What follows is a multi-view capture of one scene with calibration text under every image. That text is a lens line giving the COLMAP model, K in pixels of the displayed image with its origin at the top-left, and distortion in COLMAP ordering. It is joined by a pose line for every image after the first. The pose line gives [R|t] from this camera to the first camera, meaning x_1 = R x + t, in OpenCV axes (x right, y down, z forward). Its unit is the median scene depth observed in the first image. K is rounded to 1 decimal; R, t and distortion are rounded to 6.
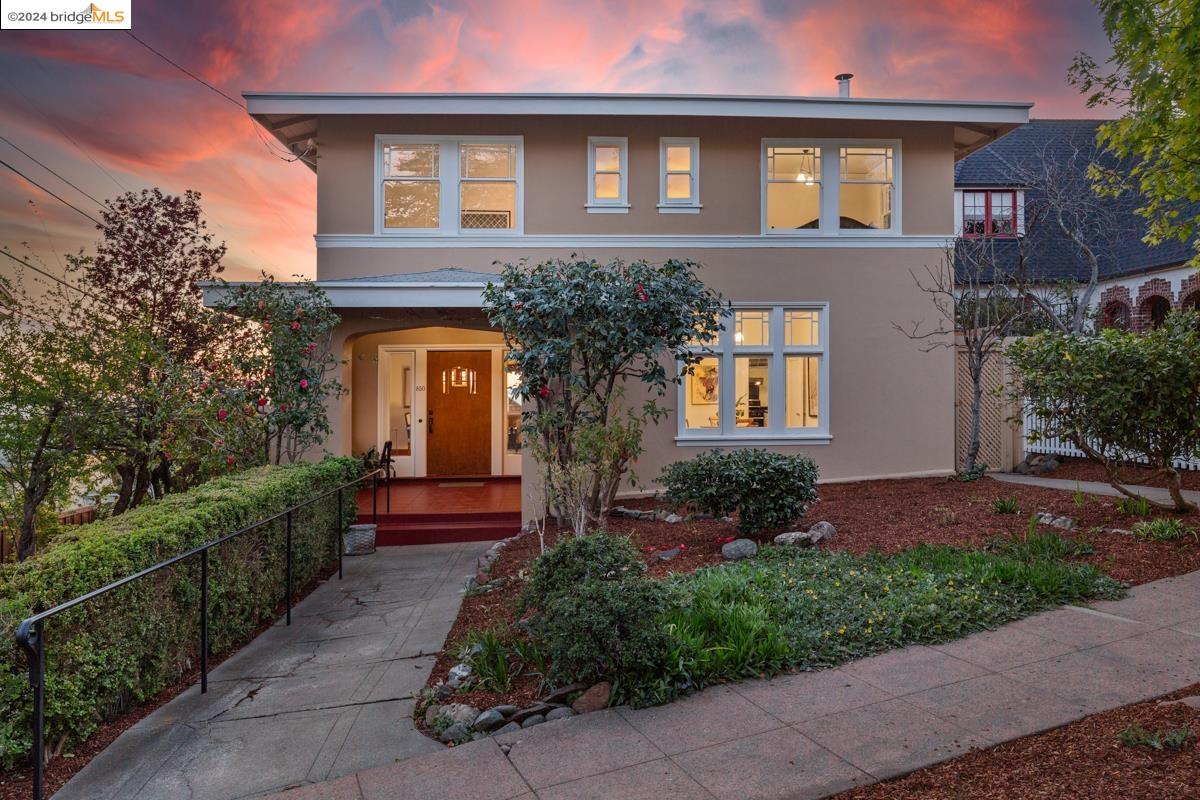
lens RADIAL K [[816.2, 0, 601.5], [0, 816.2, 378.2], [0, 0, 1]] dist [0.001947, 0.000211]
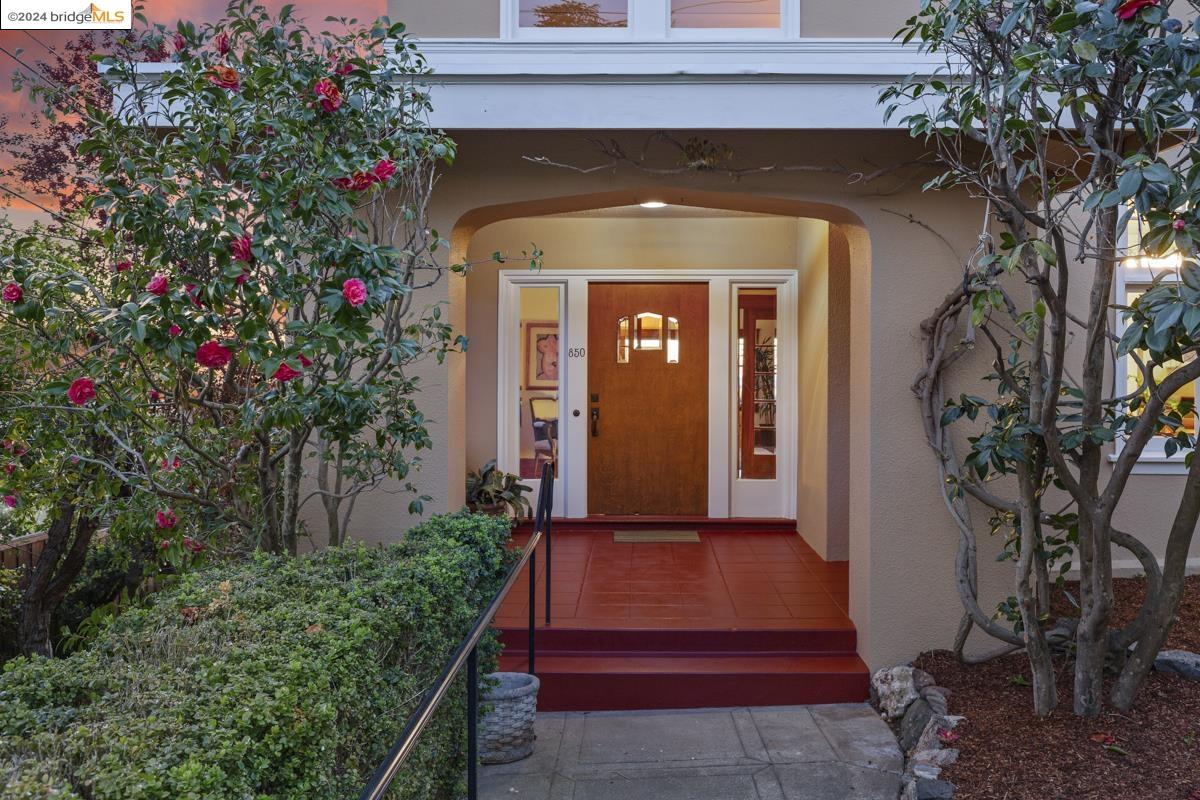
lens RADIAL K [[841.0, 0, 600.0], [0, 841.0, 400.0], [0, 0, 1]] dist [0.000241, -0.000083]
pose [[0.996892, 0.012170, -0.077833, -0.164053], [-0.008885, 0.999061, 0.042407, 0.020340], [0.078276, -0.041583, 0.996064, 0.456738]]
